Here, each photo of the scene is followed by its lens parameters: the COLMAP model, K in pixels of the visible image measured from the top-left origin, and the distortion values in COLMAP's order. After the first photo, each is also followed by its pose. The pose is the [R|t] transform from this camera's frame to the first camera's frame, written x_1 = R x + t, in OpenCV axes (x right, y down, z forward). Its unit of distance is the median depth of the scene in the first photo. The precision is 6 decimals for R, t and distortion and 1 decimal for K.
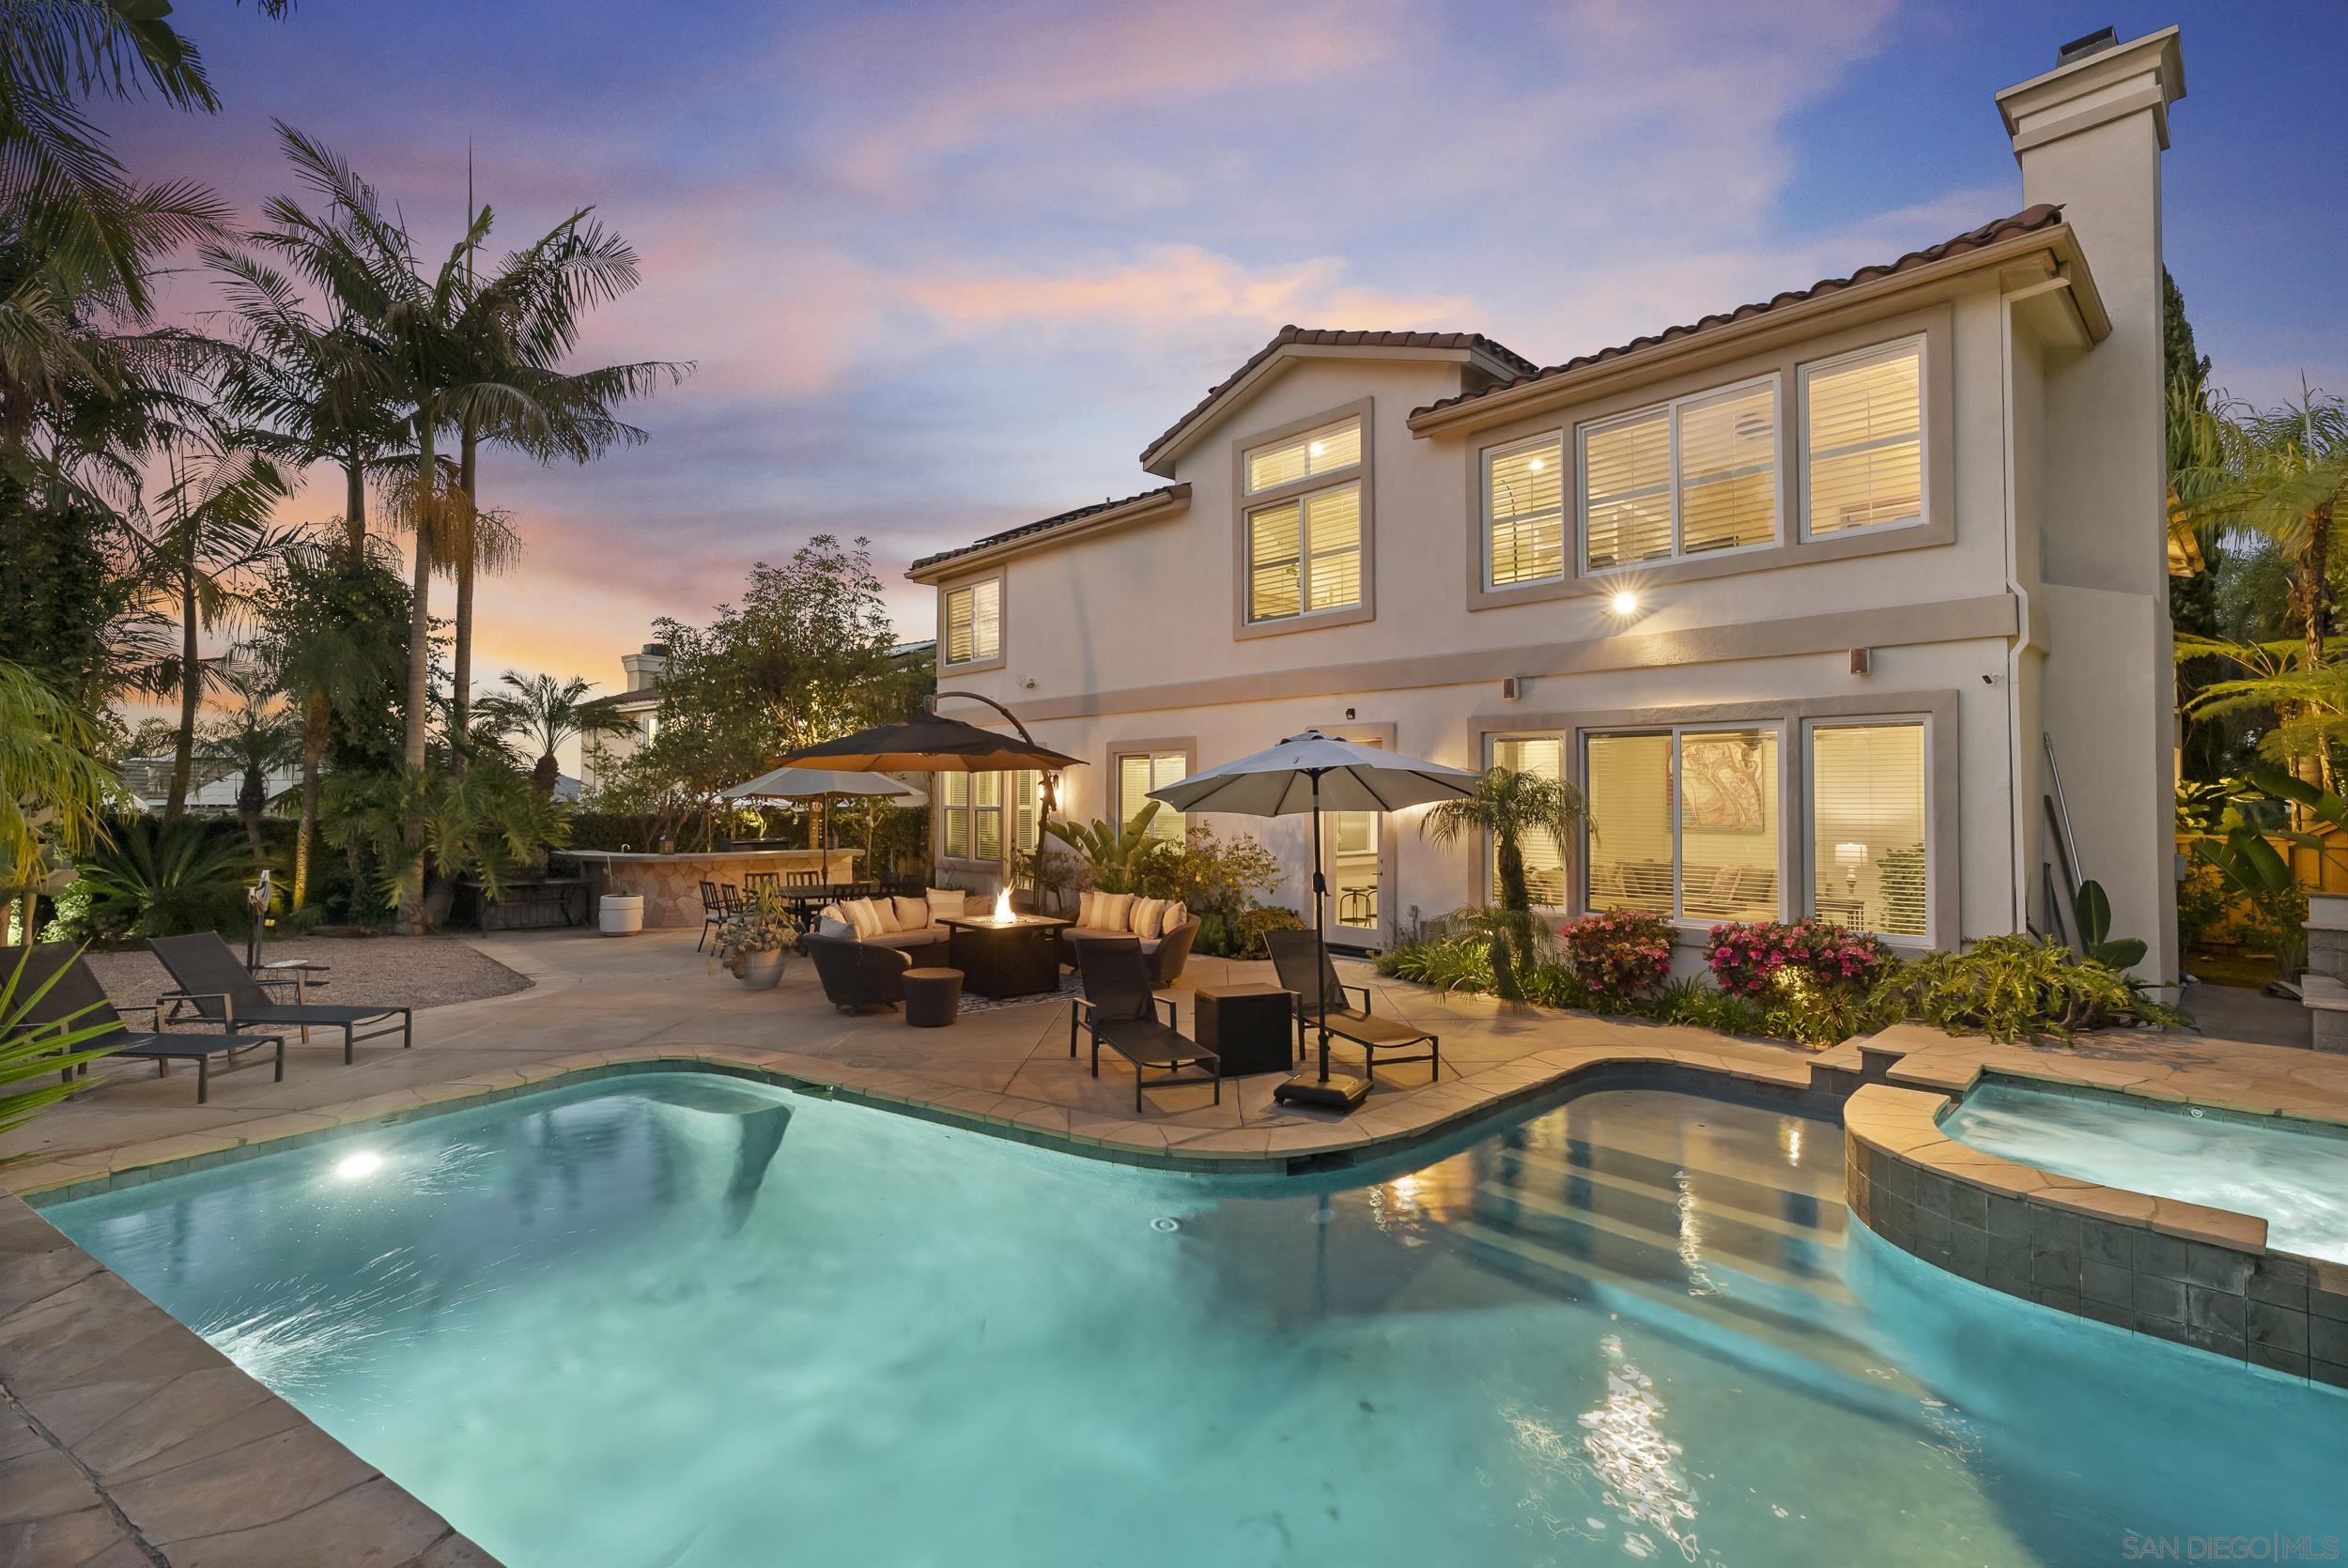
lens RADIAL K [[1059.0, 0, 1181.2], [0, 1059.0, 769.7], [0, 0, 1]] dist [-0.002844, 0.000057]
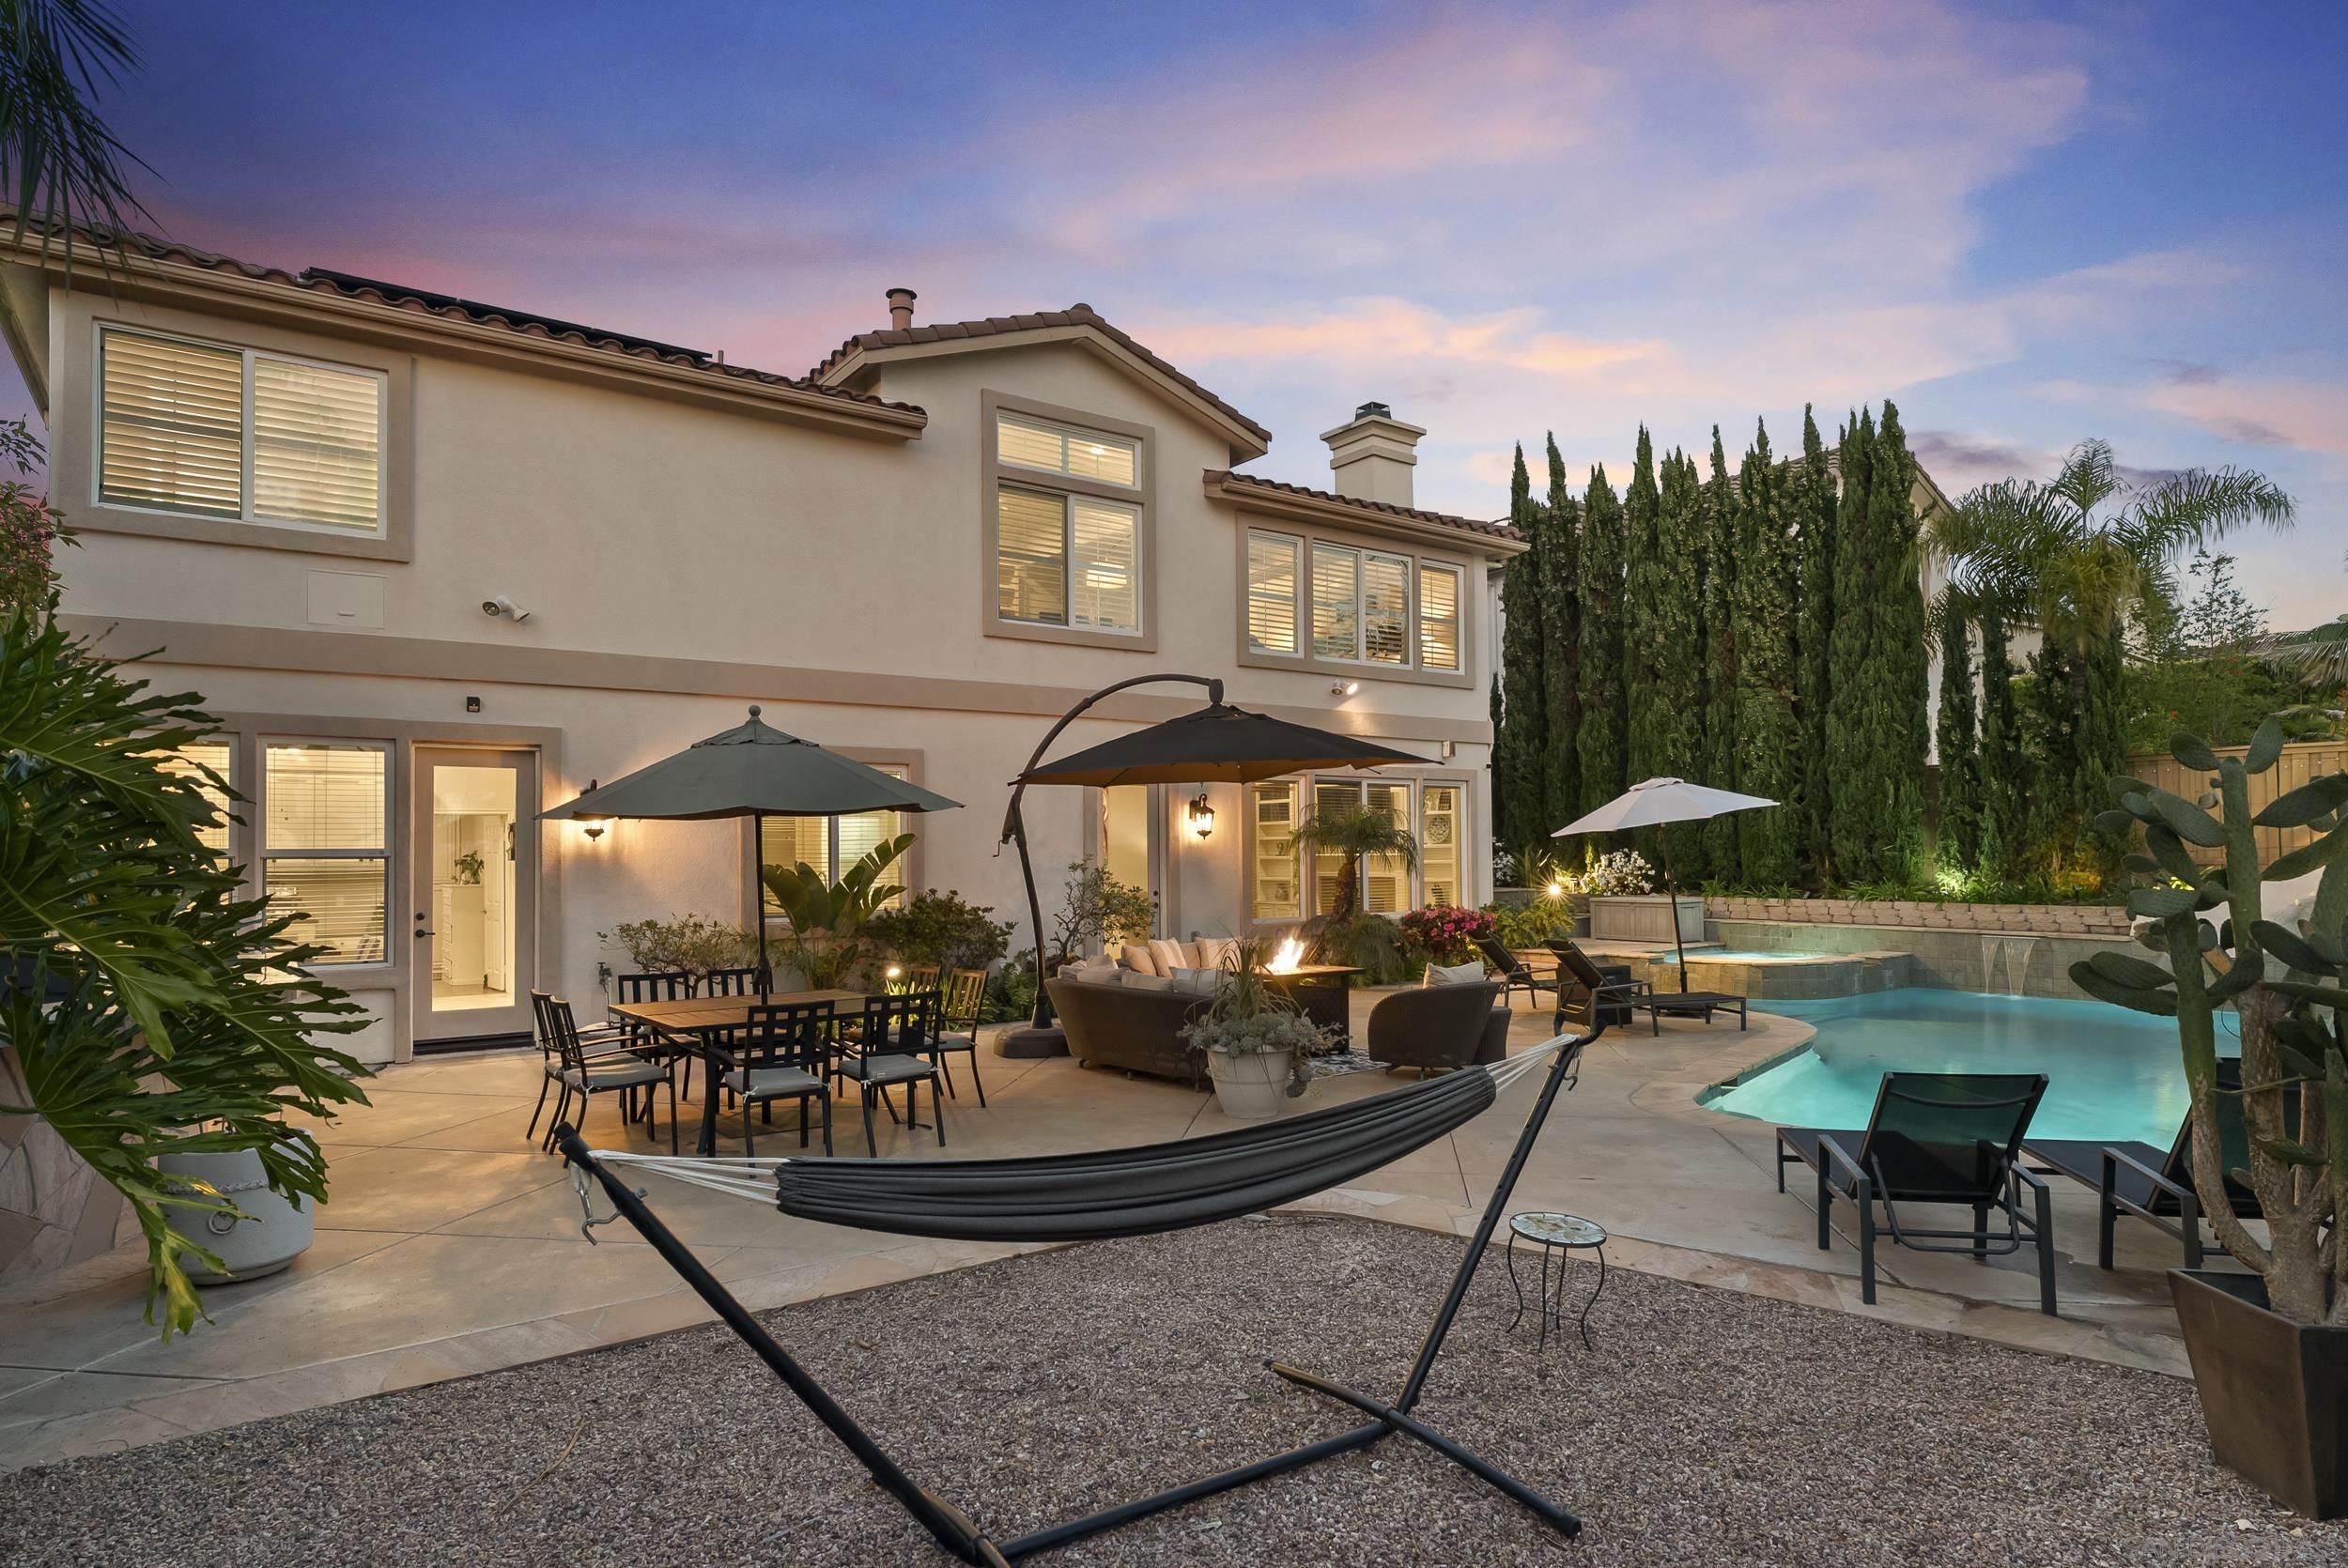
lens RADIAL K [[1314.9, 0, 1152.9], [0, 1314.9, 828.3], [0, 0, 1]] dist [-0.001988, -0.002268]
pose [[0.144980, 0.017132, 0.989286, -0.993101], [-0.018322, 0.999725, -0.014627, 0.042391], [-0.989265, -0.016005, 0.145254, 0.770738]]
